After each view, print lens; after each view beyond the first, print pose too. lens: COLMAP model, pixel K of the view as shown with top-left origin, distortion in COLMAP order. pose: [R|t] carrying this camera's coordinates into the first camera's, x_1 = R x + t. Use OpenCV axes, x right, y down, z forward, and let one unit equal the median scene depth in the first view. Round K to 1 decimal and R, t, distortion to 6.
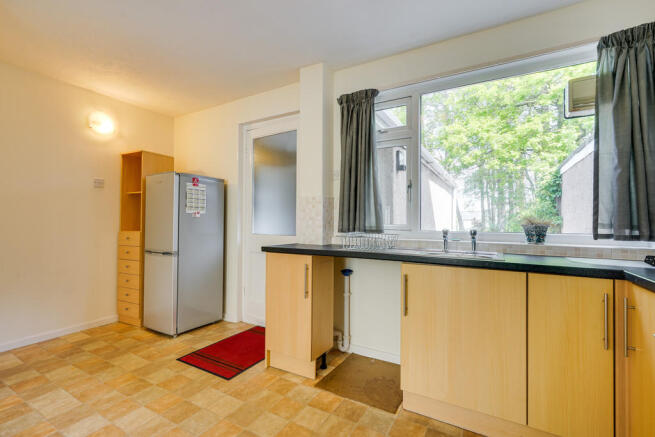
lens RADIAL K [[295.6, 0, 327.5], [0, 295.6, 218.5], [0, 0, 1]] dist [-0.001195, 0.000465]
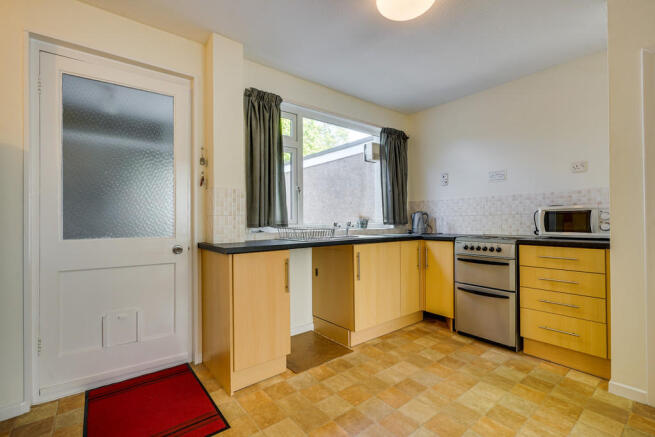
lens RADIAL K [[295.6, 0, 327.5], [0, 295.6, 218.5], [0, 0, 1]] dist [-0.001195, 0.000465]
pose [[0.362822, -0.007479, 0.931828, -1.003663], [-0.002915, 0.999954, 0.009161, 0.006884], [-0.931854, -0.006040, 0.362784, 0.530017]]
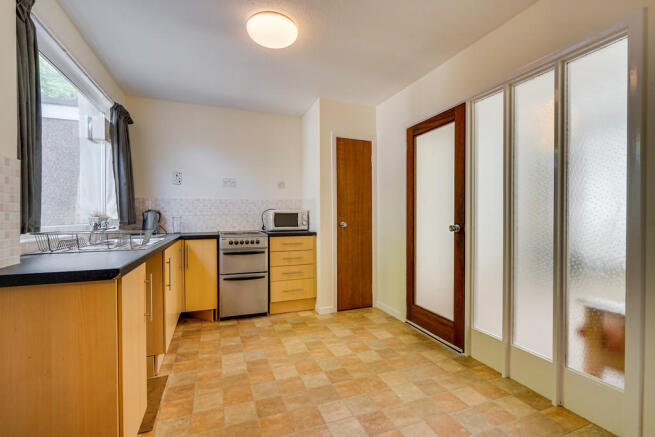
lens RADIAL K [[295.6, 0, 327.5], [0, 295.6, 218.5], [0, 0, 1]] dist [-0.001195, 0.000465]
pose [[-0.781772, -0.010525, 0.623476, -0.894367], [-0.012799, 0.999918, 0.000831, 0.012754], [-0.623434, -0.007330, -0.781842, 1.349381]]
